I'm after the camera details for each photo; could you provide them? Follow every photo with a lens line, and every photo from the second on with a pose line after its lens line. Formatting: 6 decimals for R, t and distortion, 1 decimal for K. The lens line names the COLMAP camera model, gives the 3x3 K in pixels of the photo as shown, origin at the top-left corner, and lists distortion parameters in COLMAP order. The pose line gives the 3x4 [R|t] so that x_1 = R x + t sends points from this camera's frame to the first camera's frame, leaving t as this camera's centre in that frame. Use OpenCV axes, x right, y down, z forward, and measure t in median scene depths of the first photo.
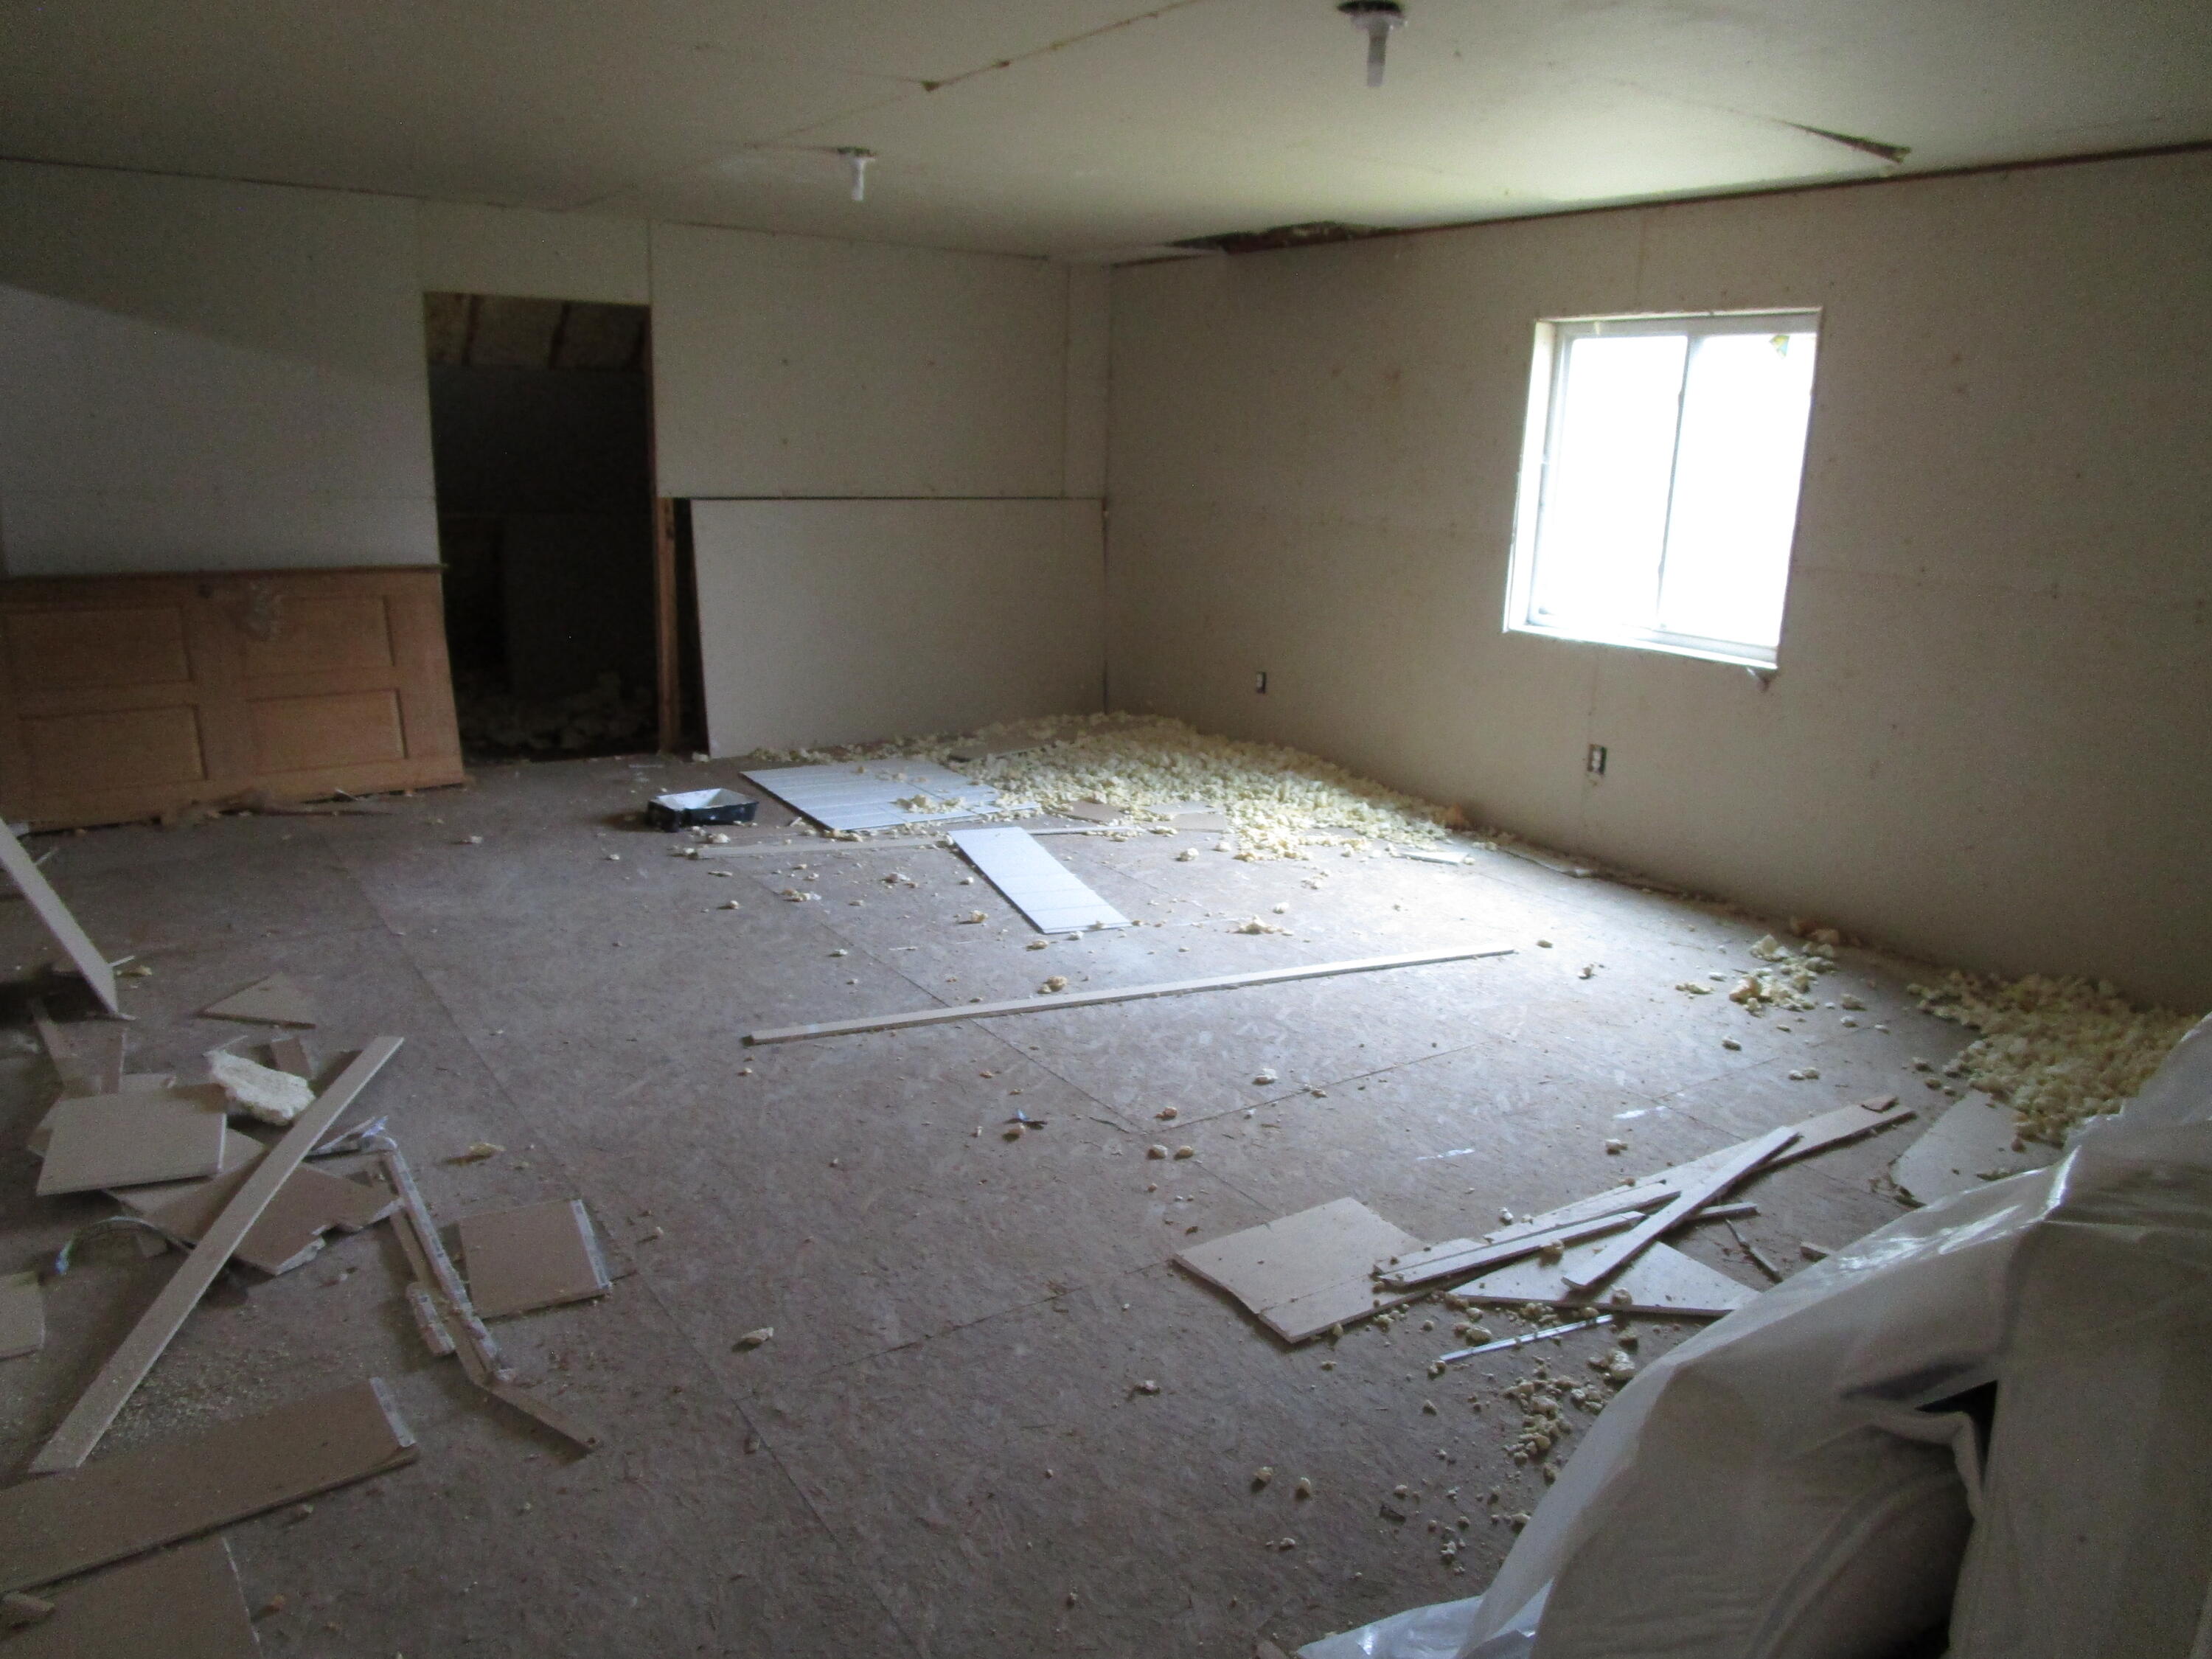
lens RADIAL K [[1562.9, 0, 1103.8], [0, 1562.9, 837.5], [0, 0, 1]] dist [-0.024857, -0.005251]
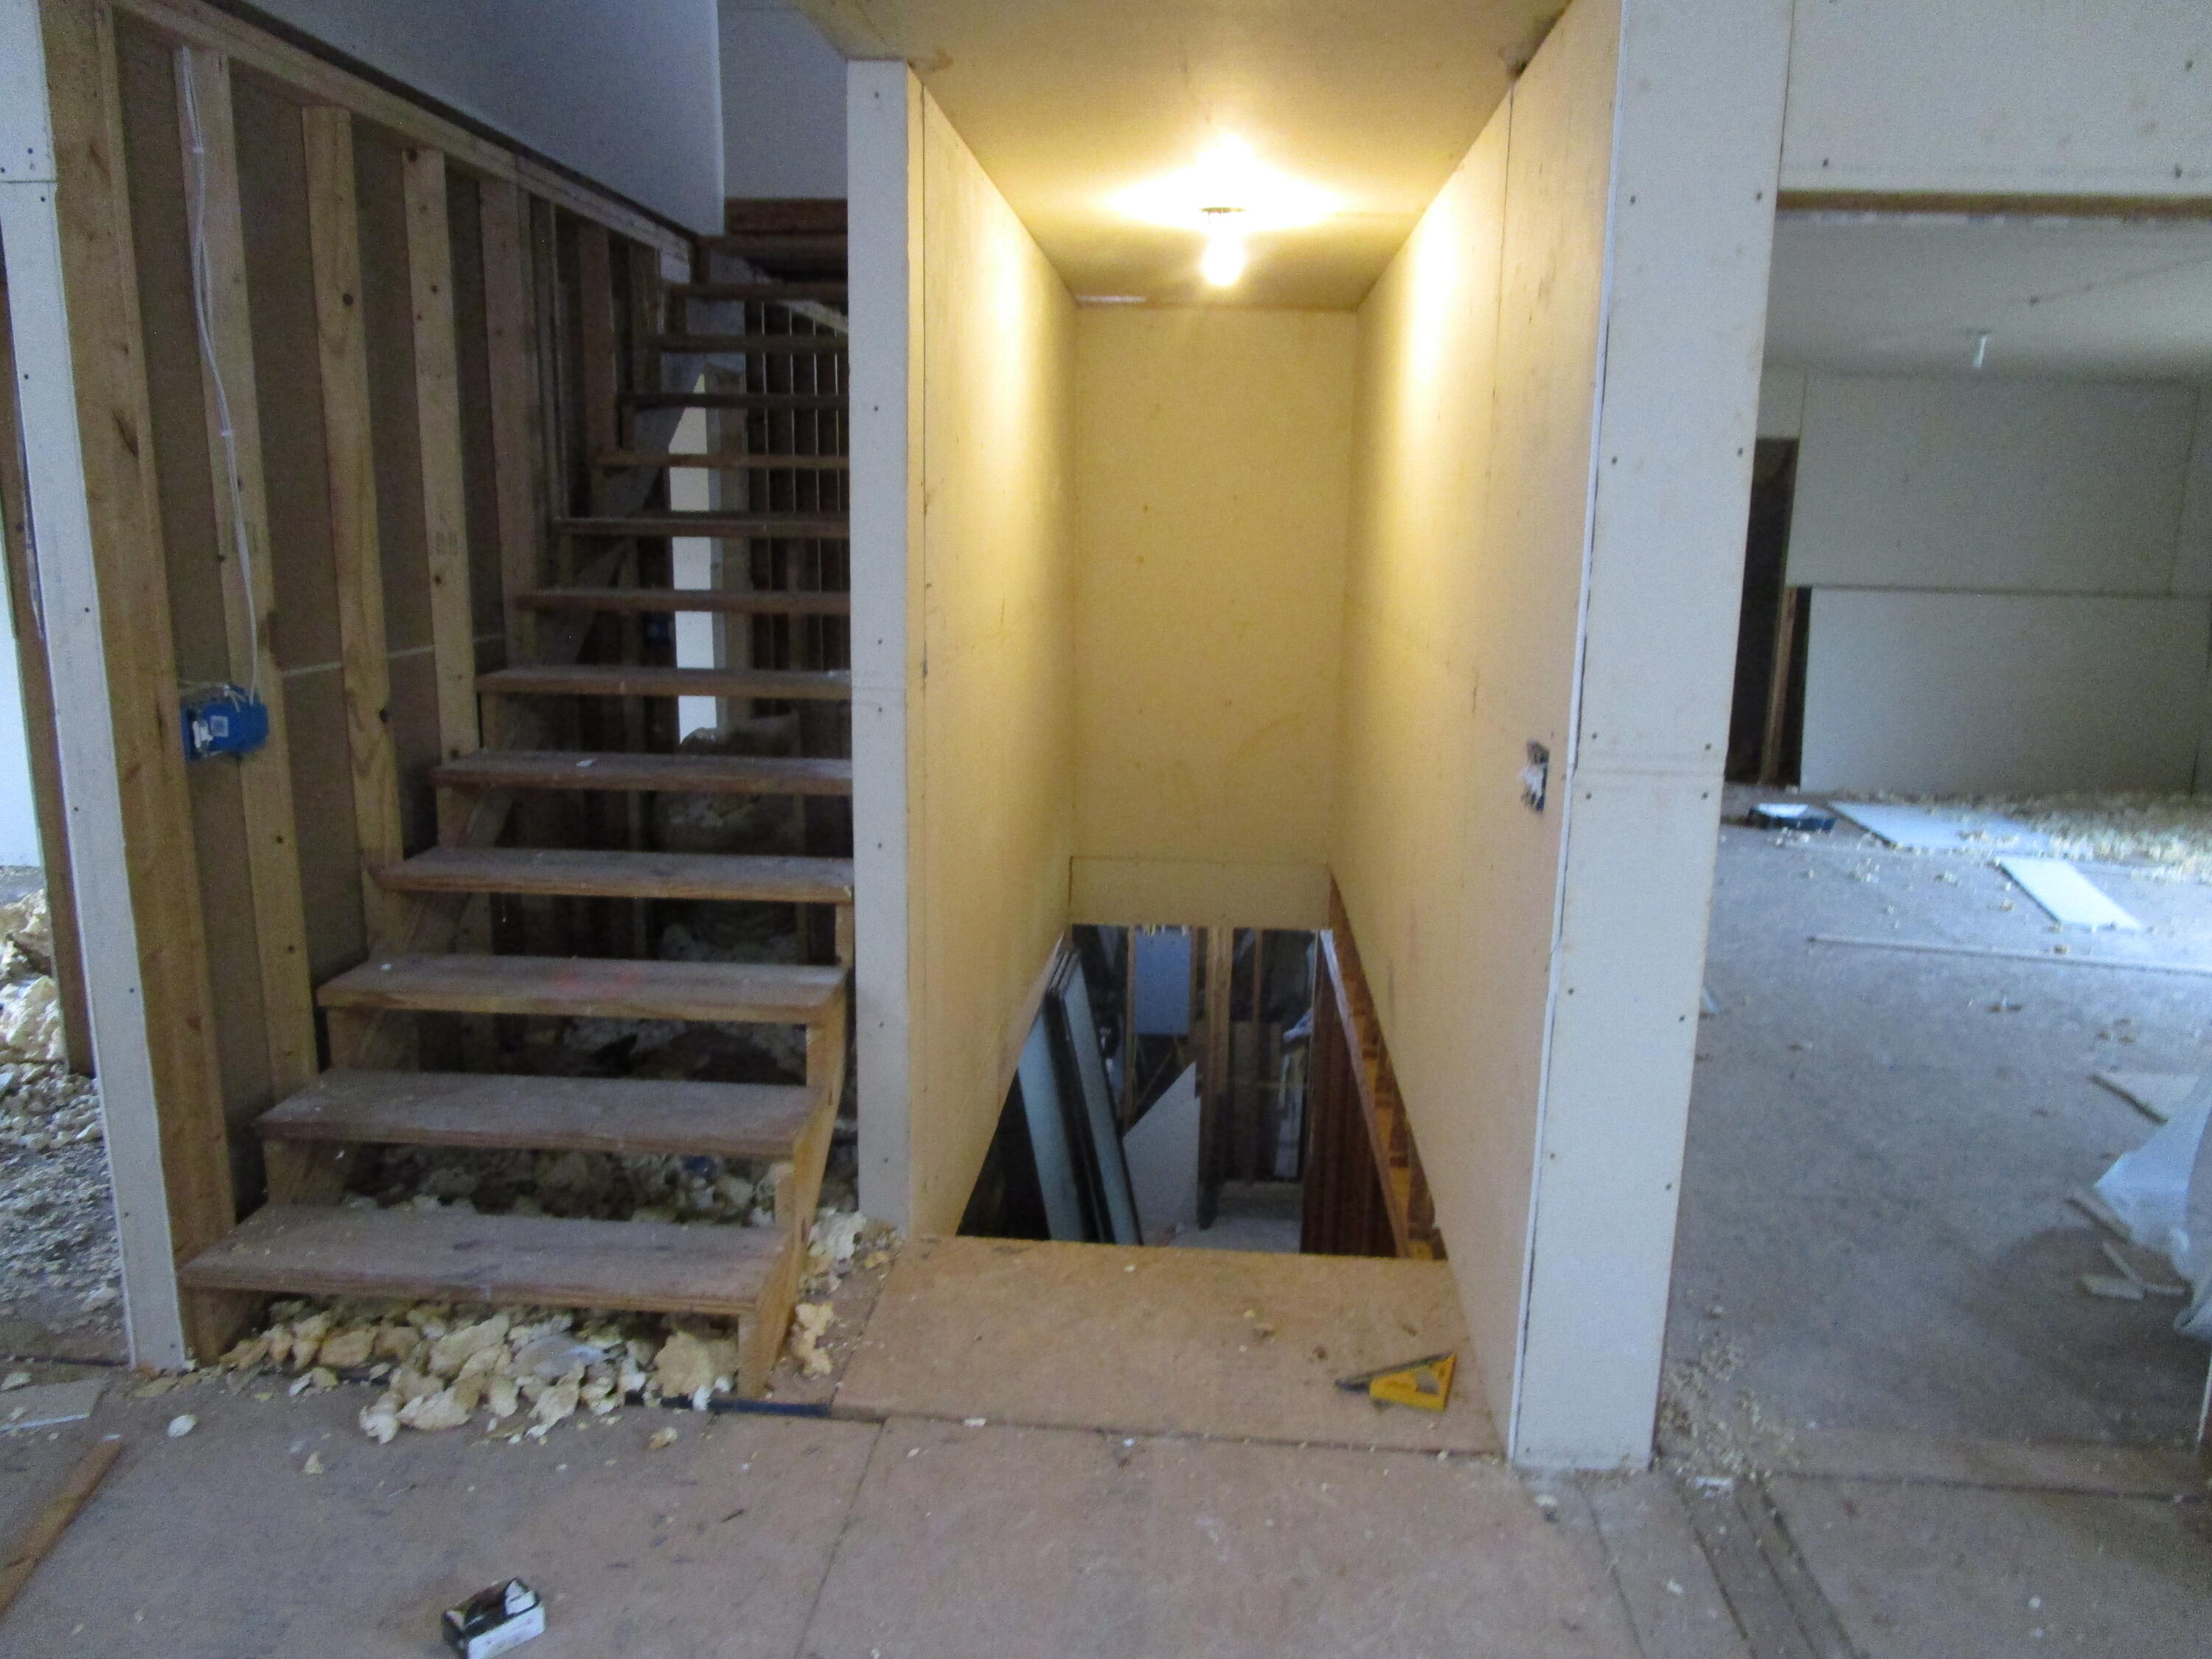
lens RADIAL K [[1562.9, 0, 1098.6], [0, 1562.9, 834.6], [0, 0, 1]] dist [-0.024857, -0.005251]
pose [[0.784039, 0.109413, -0.610993, 0.088890], [-0.147991, 0.988906, -0.012818, 0.099616], [0.602812, 0.100471, 0.791532, -0.395390]]
